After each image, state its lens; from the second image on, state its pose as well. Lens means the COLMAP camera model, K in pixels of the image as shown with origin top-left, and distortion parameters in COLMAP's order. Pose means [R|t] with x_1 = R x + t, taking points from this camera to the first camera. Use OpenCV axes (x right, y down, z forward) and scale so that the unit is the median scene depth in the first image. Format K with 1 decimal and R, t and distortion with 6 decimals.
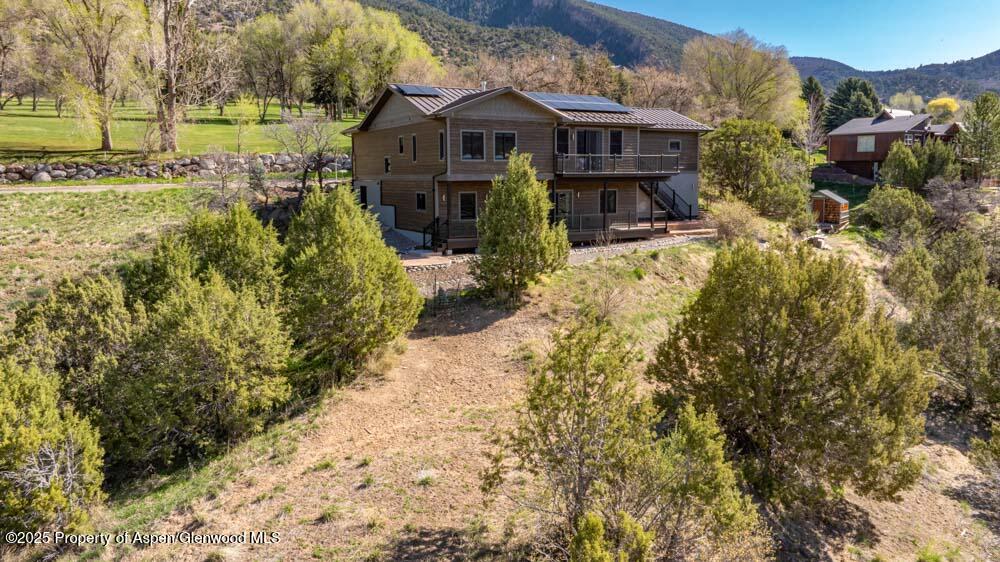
lens RADIAL K [[710.1, 0, 500.0], [0, 710.1, 281.0], [0, 0, 1]] dist [-0.022369, 0.005185]
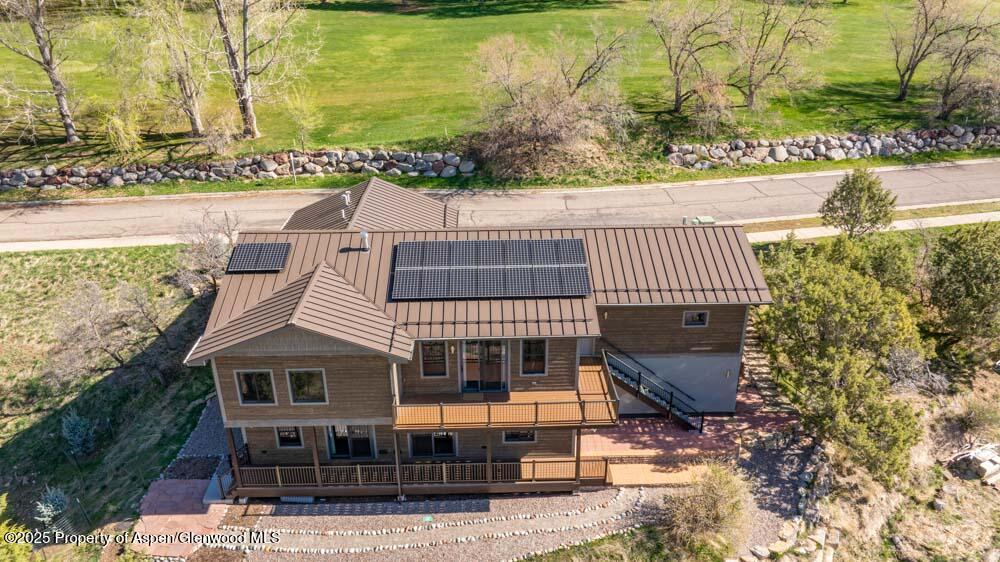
lens RADIAL K [[710.1, 0, 500.0], [0, 710.1, 281.0], [0, 0, 1]] dist [-0.022369, 0.005185]
pose [[0.884782, 0.190992, -0.425067, 0.356559], [-0.065576, 0.954105, 0.292204, -0.397214], [0.461368, -0.230663, 0.856700, 0.394833]]
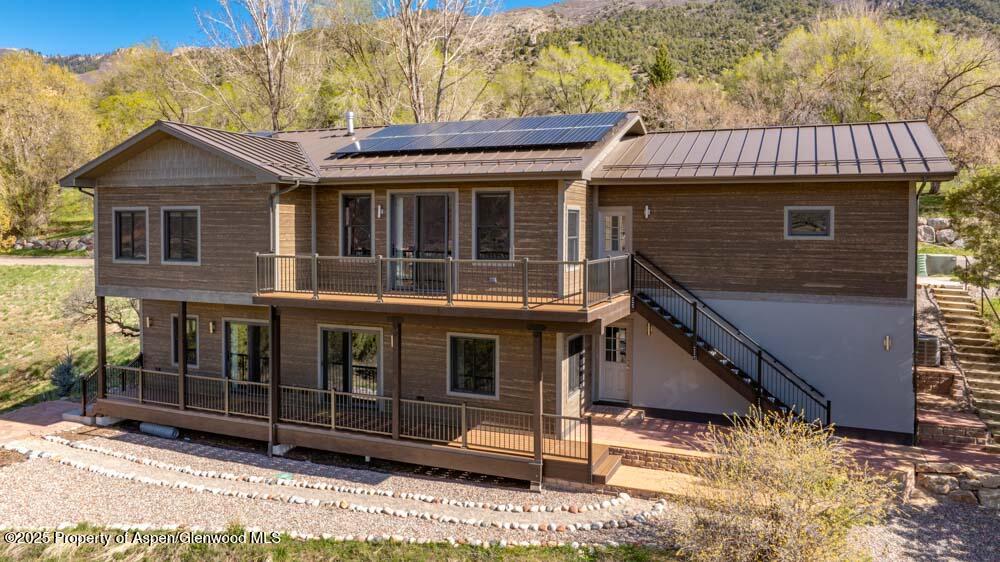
lens RADIAL K [[716.3, 0, 506.4], [0, 716.3, 248.8], [0, 0, 1]] dist [-0.017865, -0.000569]
pose [[0.616666, 0.028783, -0.786699, 0.435187], [-0.125060, 0.990222, -0.061802, -0.138746], [0.777228, 0.136496, 0.614236, 0.675469]]
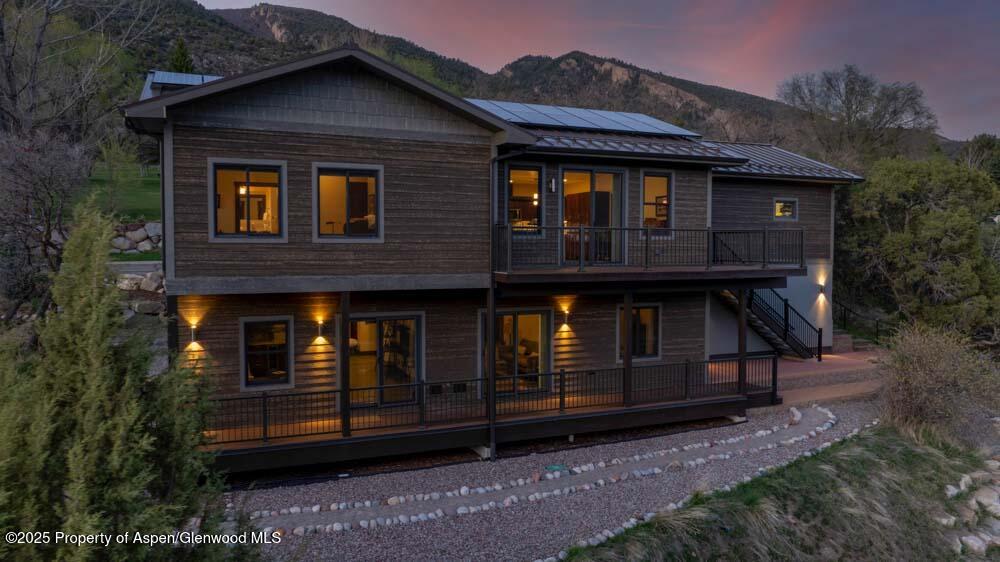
lens RADIAL K [[710.1, 0, 500.0], [0, 710.1, 281.0], [0, 0, 1]] dist [-0.022369, 0.005185]
pose [[0.993917, 0.010365, -0.109645, 0.101947], [-0.021439, 0.994725, -0.100312, -0.086871], [0.108027, 0.102053, 0.988896, 0.494114]]
